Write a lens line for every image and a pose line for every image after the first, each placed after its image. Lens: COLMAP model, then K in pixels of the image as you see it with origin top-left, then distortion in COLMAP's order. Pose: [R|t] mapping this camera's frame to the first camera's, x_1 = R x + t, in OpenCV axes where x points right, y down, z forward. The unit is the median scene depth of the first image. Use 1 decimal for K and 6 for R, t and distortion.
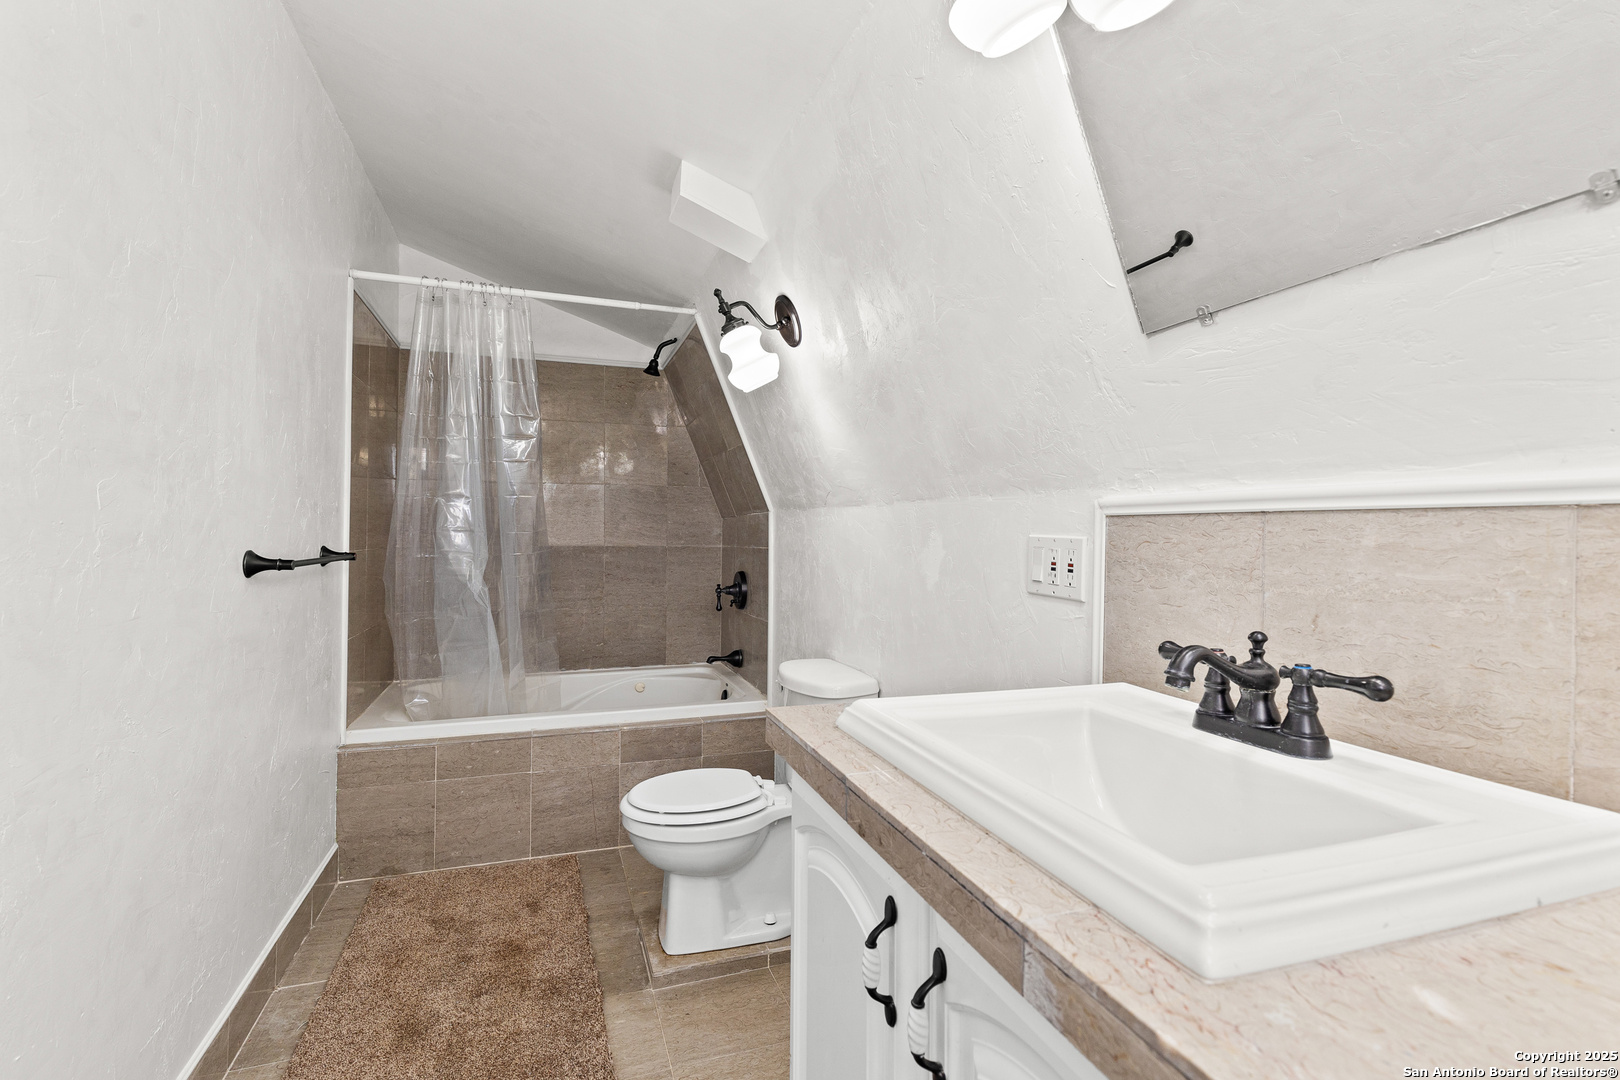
lens RADIAL K [[743.6, 0, 837.2], [0, 743.6, 535.0], [0, 0, 1]] dist [0.009698, -0.000568]
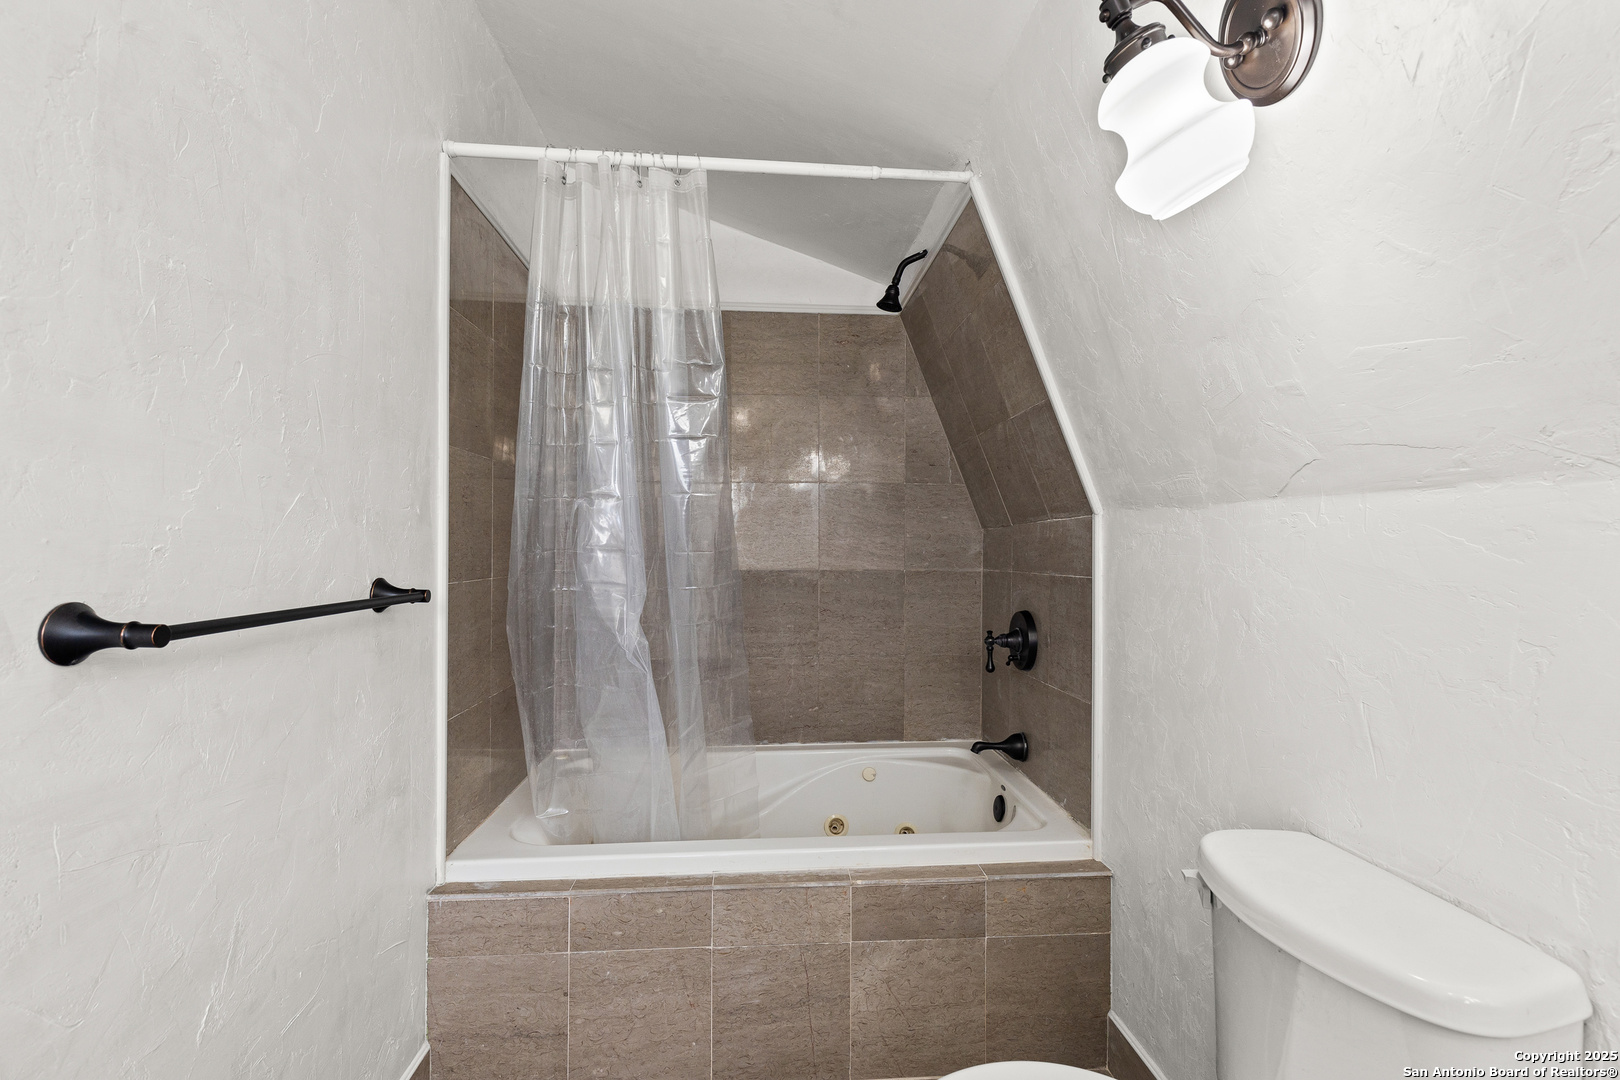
lens RADIAL K [[743.6, 0, 810.8], [0, 743.6, 543.4], [0, 0, 1]] dist [0.009698, -0.000568]
pose [[0.954577, -0.006421, -0.297894, -0.145930], [0.003754, 0.999948, -0.009527, -0.005105], [0.297939, 0.007976, 0.954552, 0.428576]]
